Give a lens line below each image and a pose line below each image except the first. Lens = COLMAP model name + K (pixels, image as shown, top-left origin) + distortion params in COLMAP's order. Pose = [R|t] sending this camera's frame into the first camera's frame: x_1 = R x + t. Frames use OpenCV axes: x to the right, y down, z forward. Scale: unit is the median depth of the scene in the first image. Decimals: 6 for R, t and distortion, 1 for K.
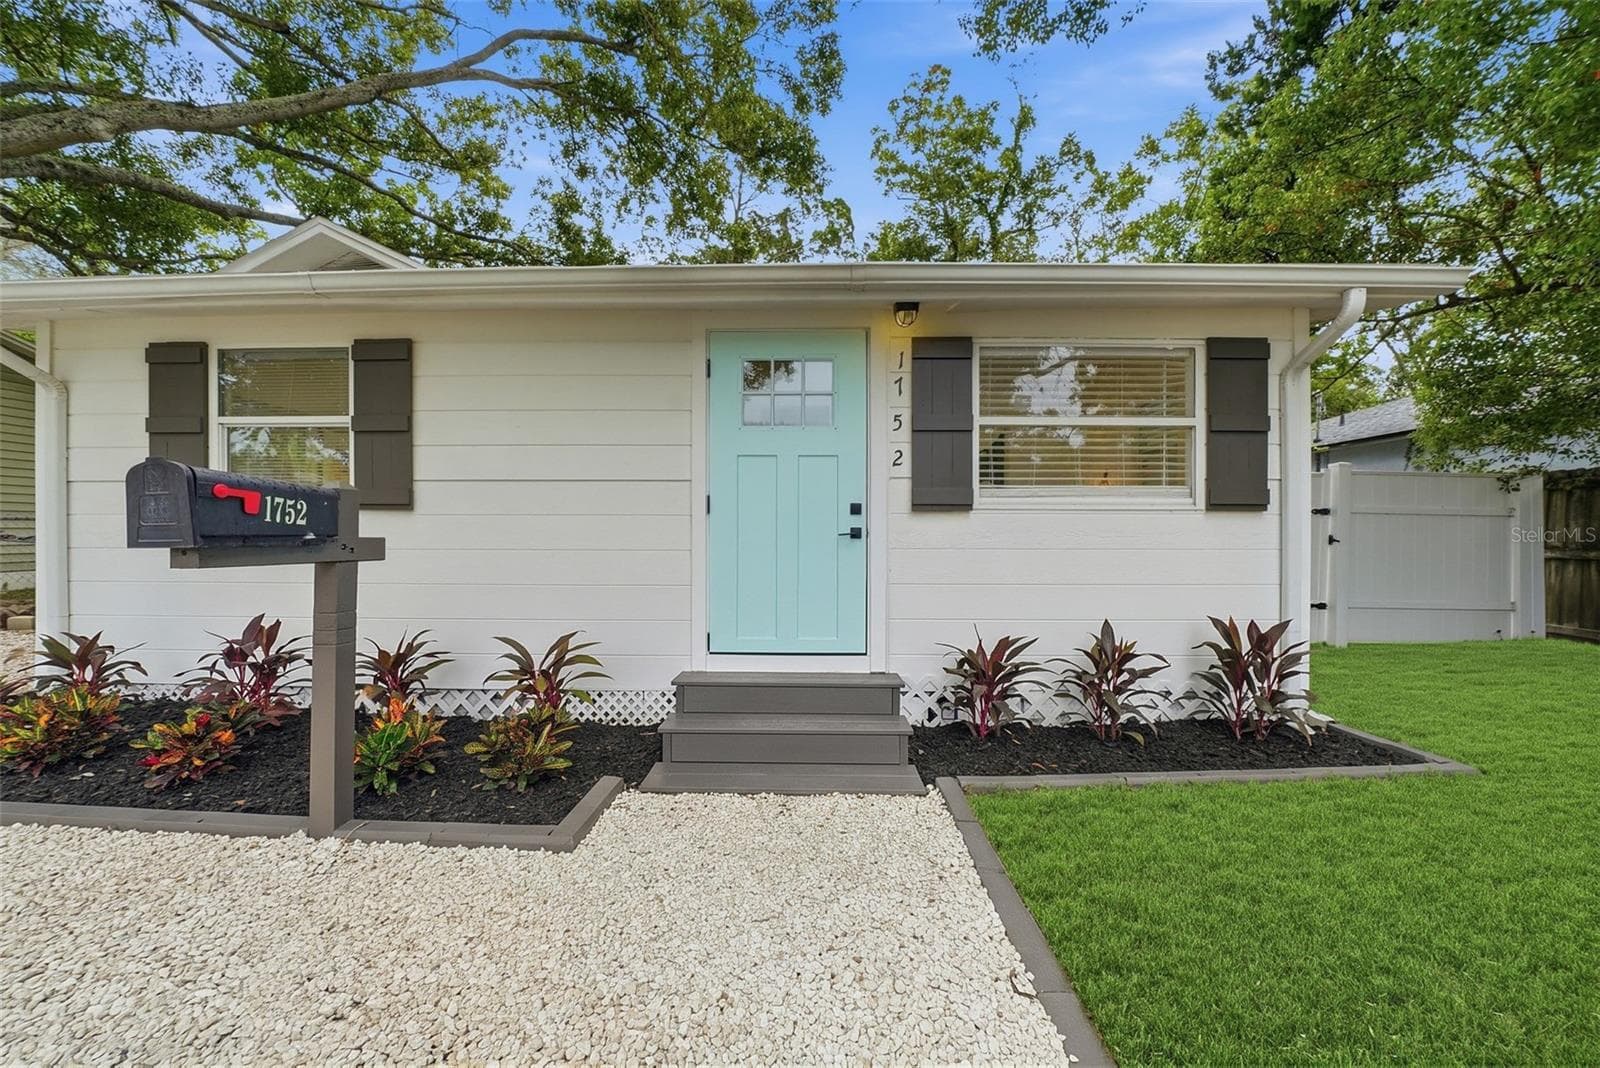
lens RADIAL K [[566.1, 0, 799.4], [0, 566.1, 529.5], [0, 0, 1]] dist [-0.022011, 0.000322]
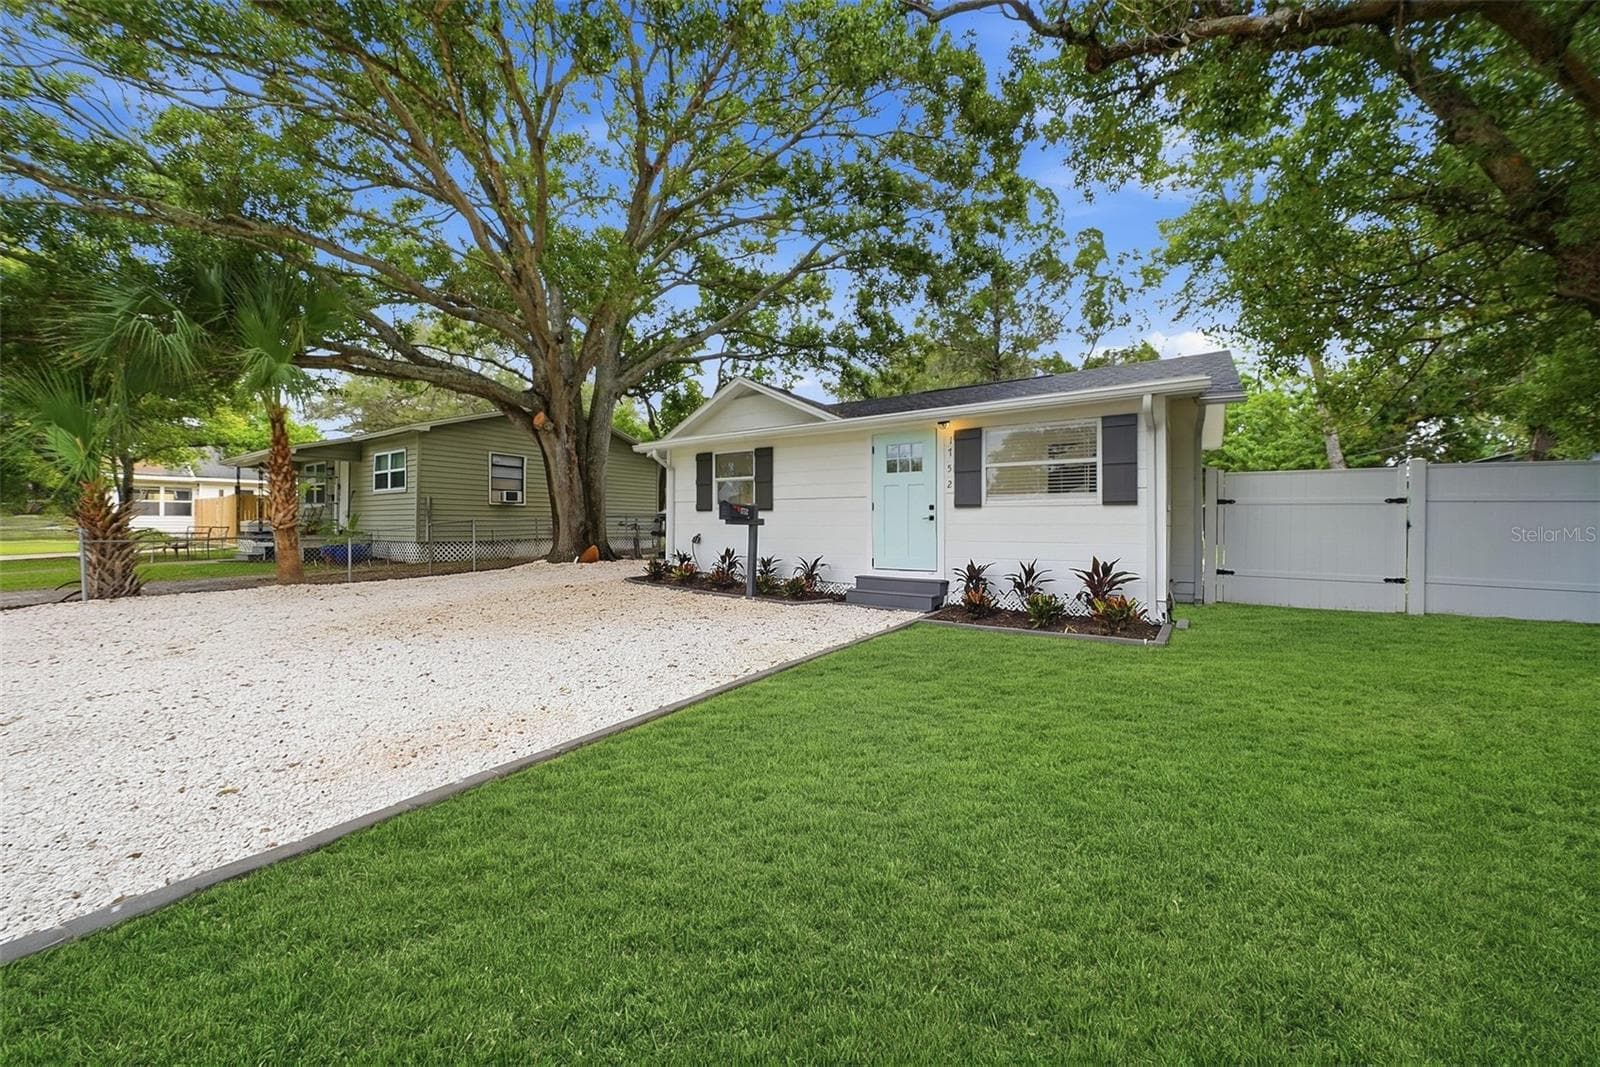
lens RADIAL K [[566.1, 0, 799.4], [0, 566.1, 529.0], [0, 0, 1]] dist [-0.022011, 0.000322]
pose [[0.837714, 0.003549, -0.546098, 0.908710], [-0.000566, 0.999984, 0.005630, 0.038852], [0.546109, -0.004407, 0.837703, -1.218171]]
